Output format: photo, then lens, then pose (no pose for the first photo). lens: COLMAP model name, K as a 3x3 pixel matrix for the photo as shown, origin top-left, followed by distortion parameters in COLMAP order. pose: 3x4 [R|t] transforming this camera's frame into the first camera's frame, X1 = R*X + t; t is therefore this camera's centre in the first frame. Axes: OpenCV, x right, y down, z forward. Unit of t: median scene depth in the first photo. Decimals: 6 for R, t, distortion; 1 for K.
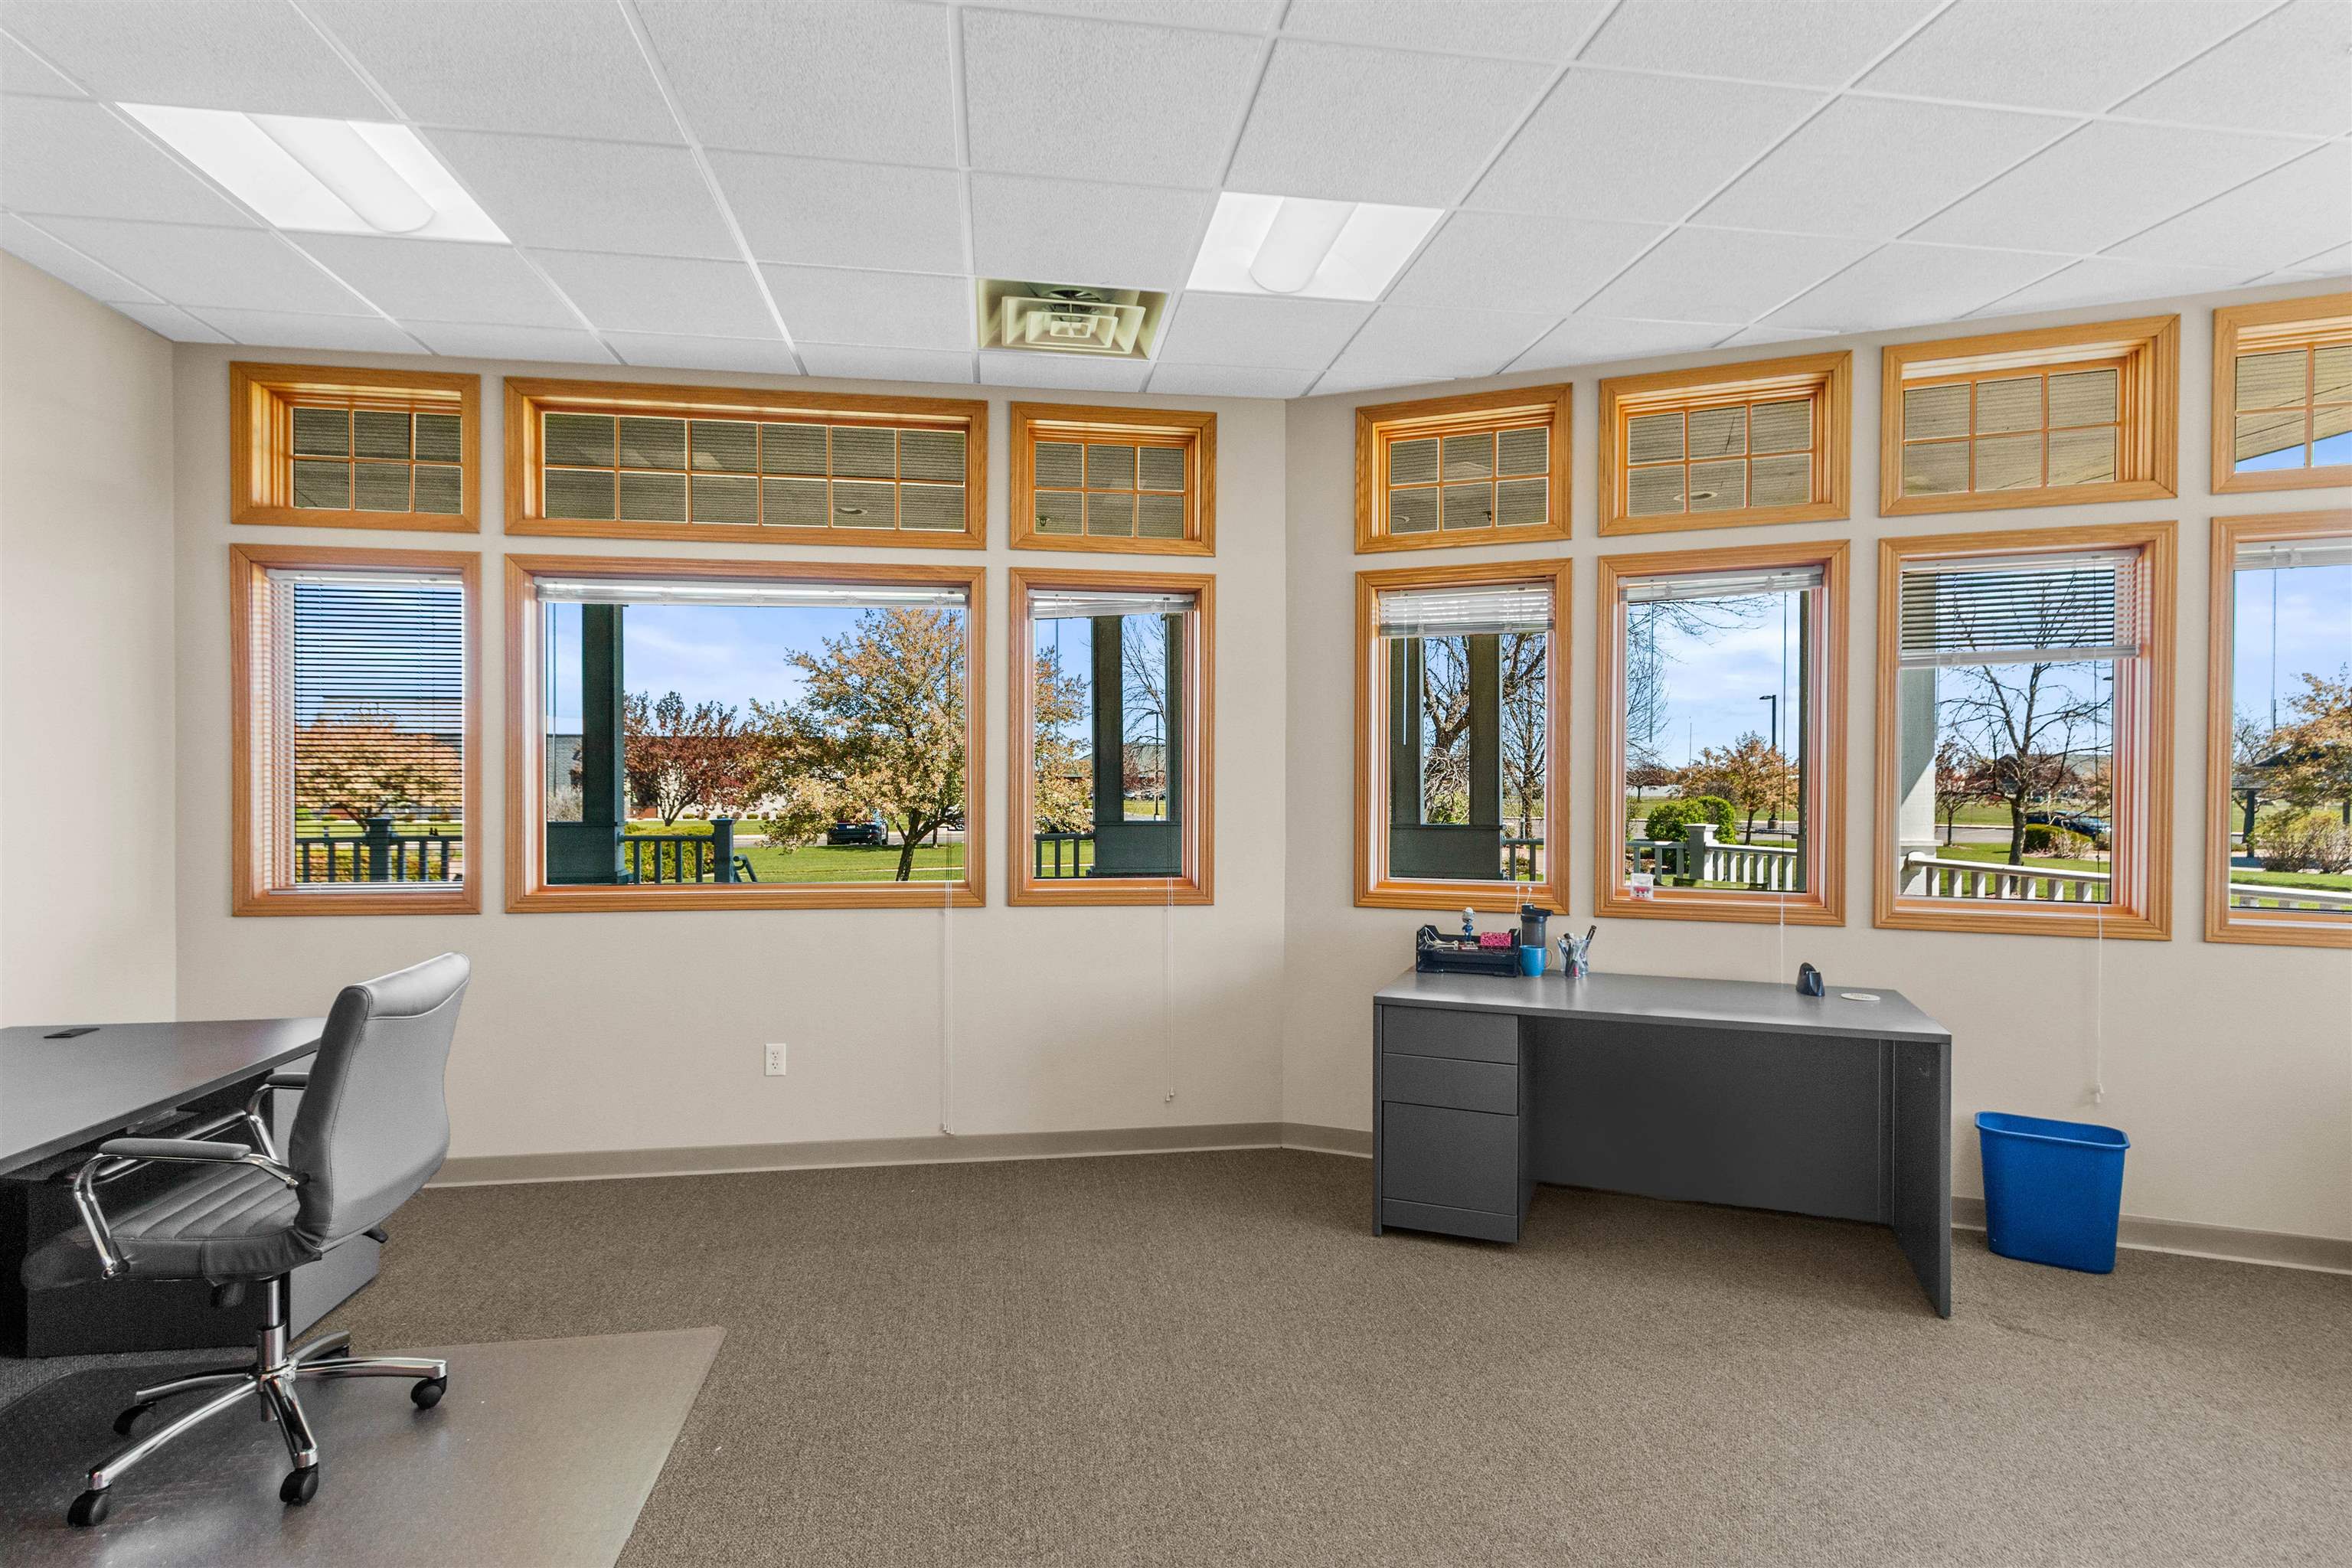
lens RADIAL K [[1184.4, 0, 1211.2], [0, 1184.4, 798.9], [0, 0, 1]] dist [0.000933, -0.000458]
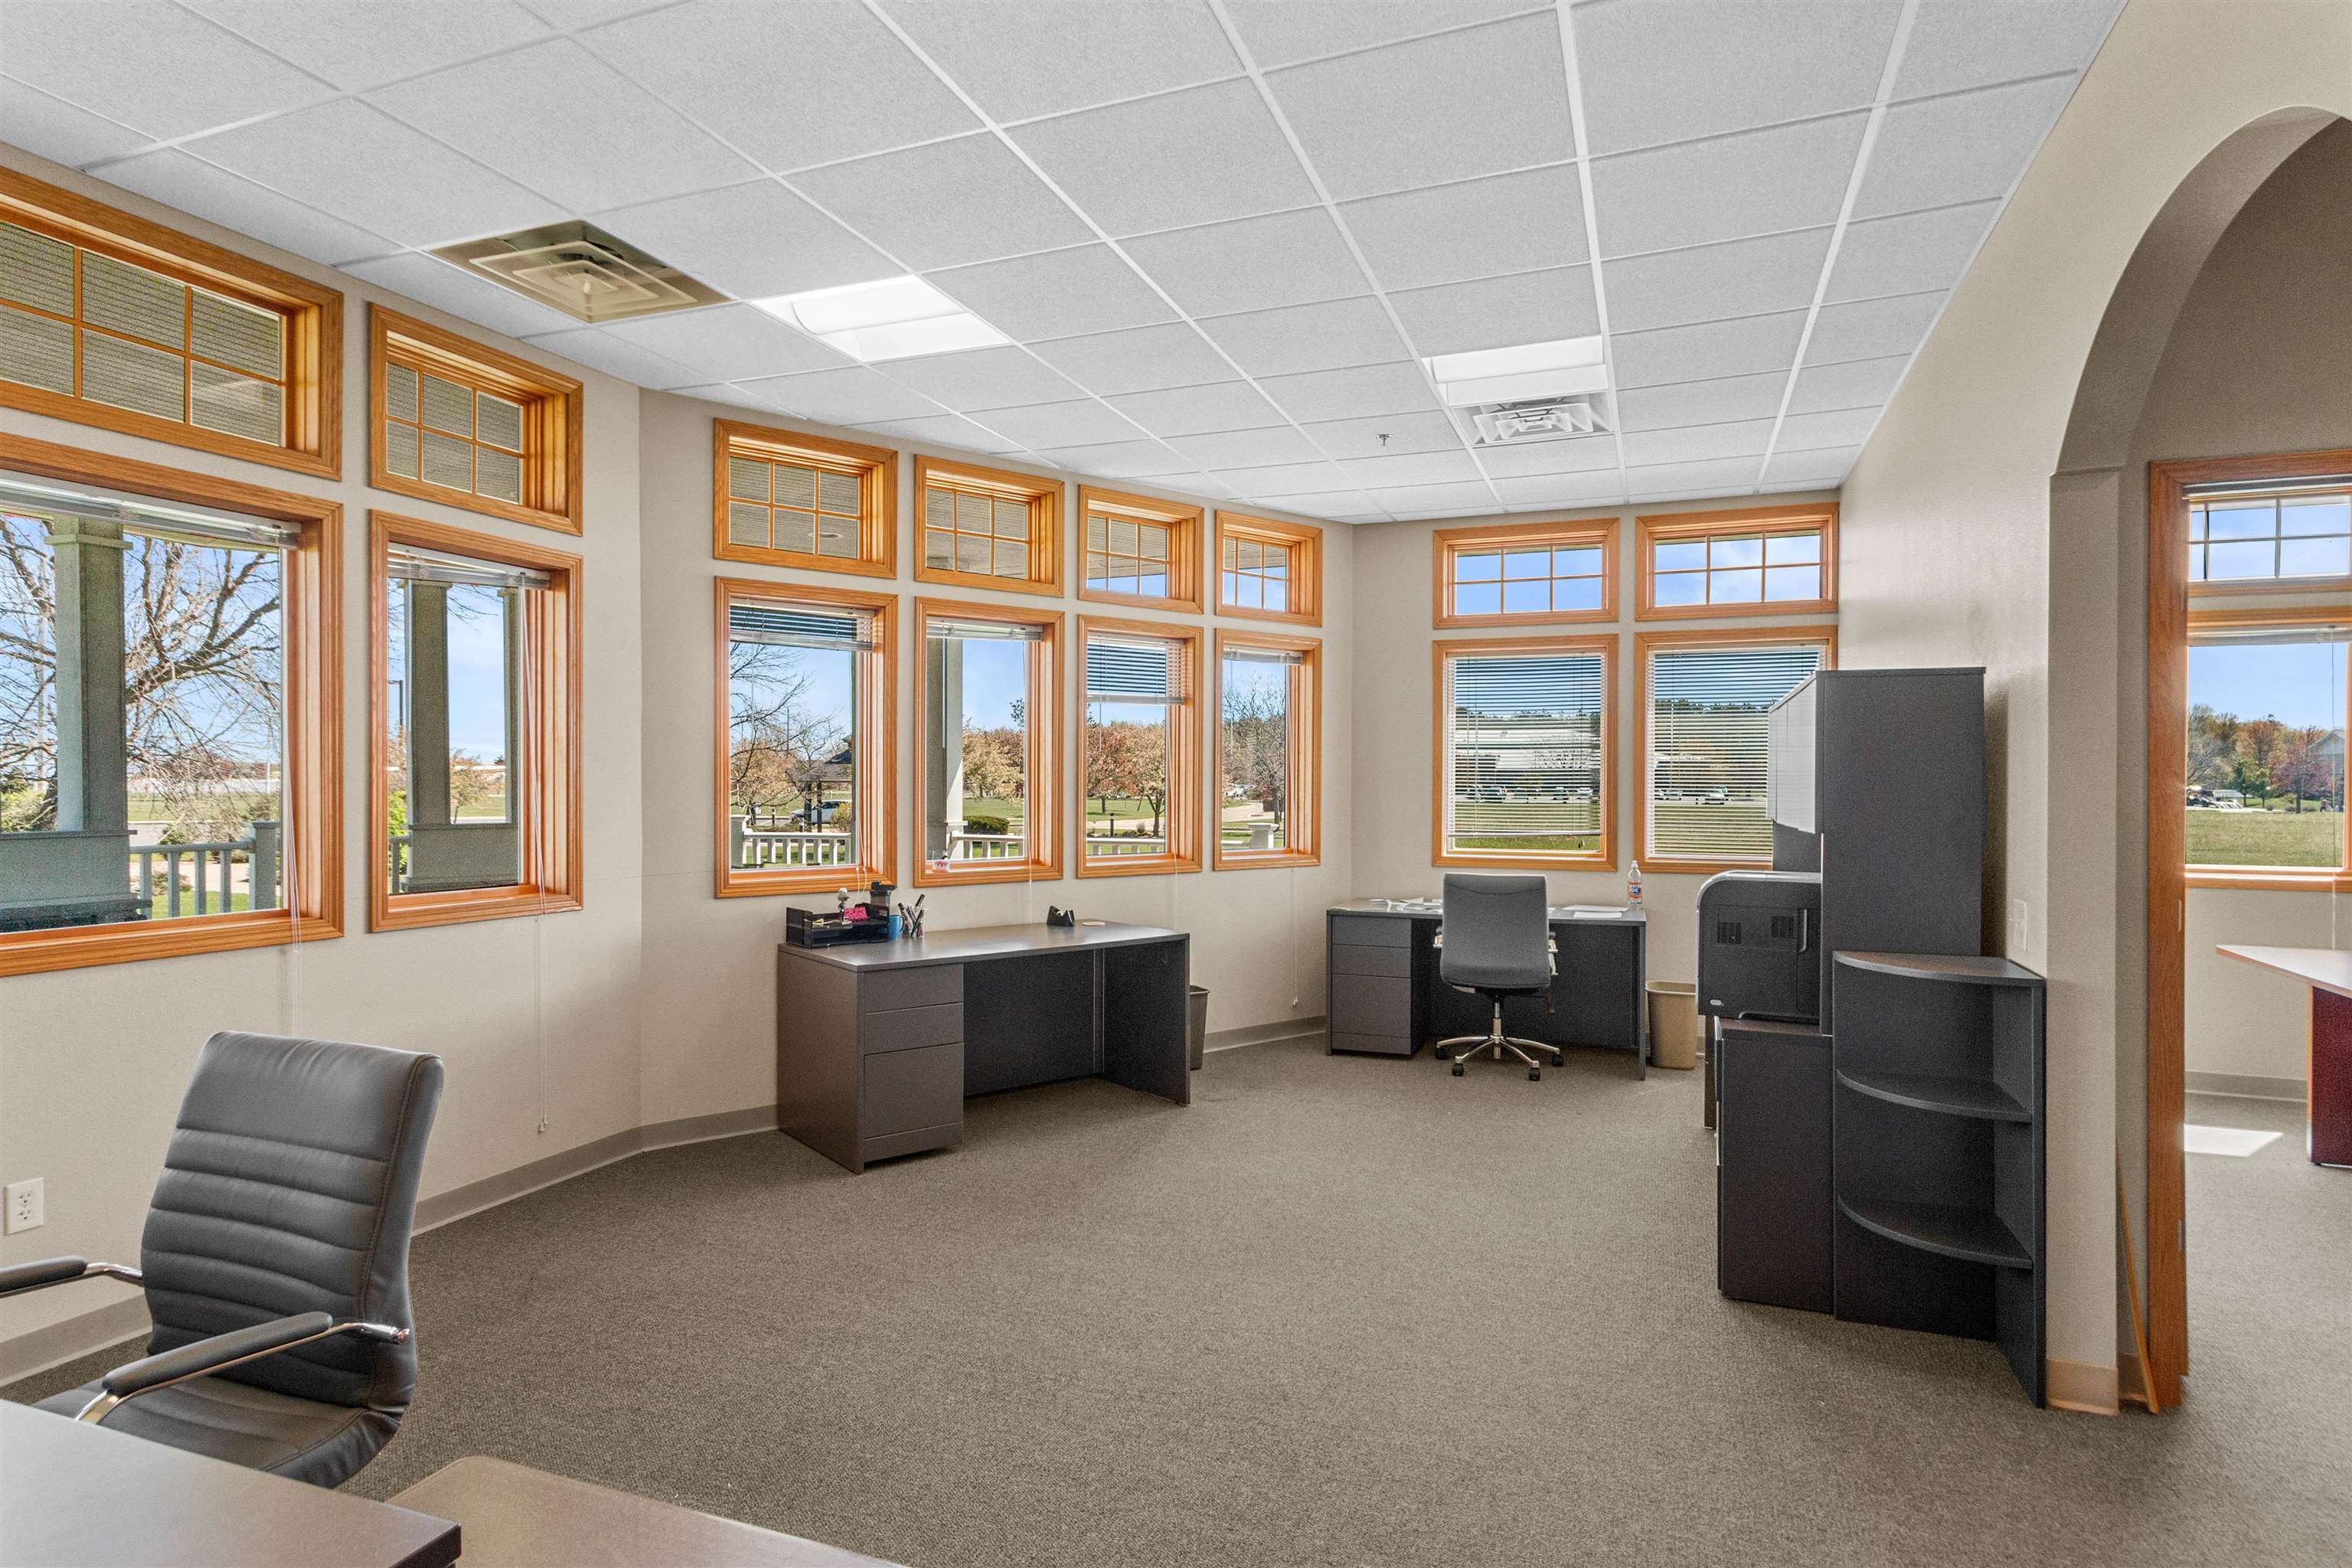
lens RADIAL K [[1184.4, 0, 1211.2], [0, 1184.4, 798.9], [0, 0, 1]] dist [0.000933, -0.000458]
pose [[0.501485, -0.013572, 0.865060, -0.592919], [0.008710, 0.999905, 0.010639, -0.003791], [-0.865123, 0.002200, 0.501555, 0.110713]]
